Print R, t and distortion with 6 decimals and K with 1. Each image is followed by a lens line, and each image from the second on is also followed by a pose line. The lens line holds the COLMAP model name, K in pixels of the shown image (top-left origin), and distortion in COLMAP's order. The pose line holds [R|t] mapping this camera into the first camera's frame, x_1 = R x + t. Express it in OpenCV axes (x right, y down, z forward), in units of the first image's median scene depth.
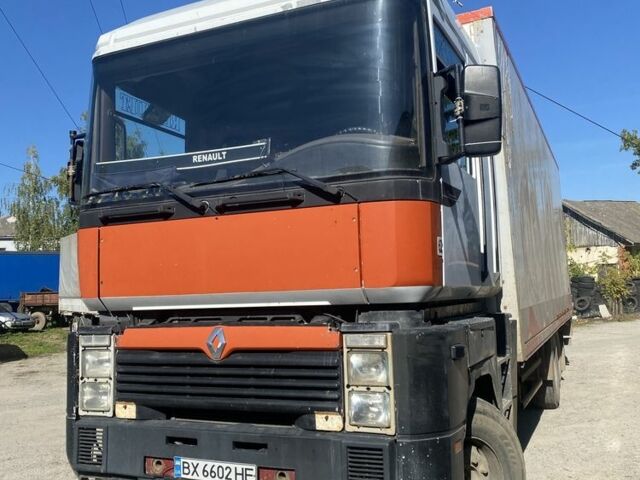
lens RADIAL K [[624.6, 0, 320.0], [0, 624.6, 240.0], [0, 0, 1]] dist [0.060803, -0.137836]
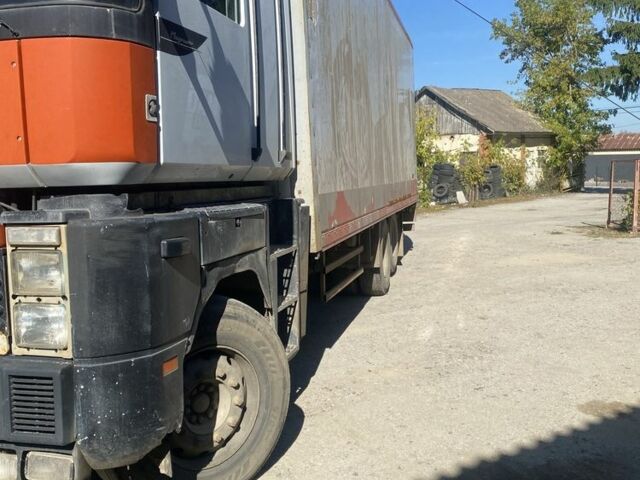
lens RADIAL K [[624.6, 0, 320.0], [0, 624.6, 240.0], [0, 0, 1]] dist [0.060803, -0.137836]
pose [[0.982959, -0.011894, 0.183439, 0.221874], [-0.021235, 0.983877, 0.177579, 0.024839], [-0.182594, -0.178448, 0.966859, 0.196558]]
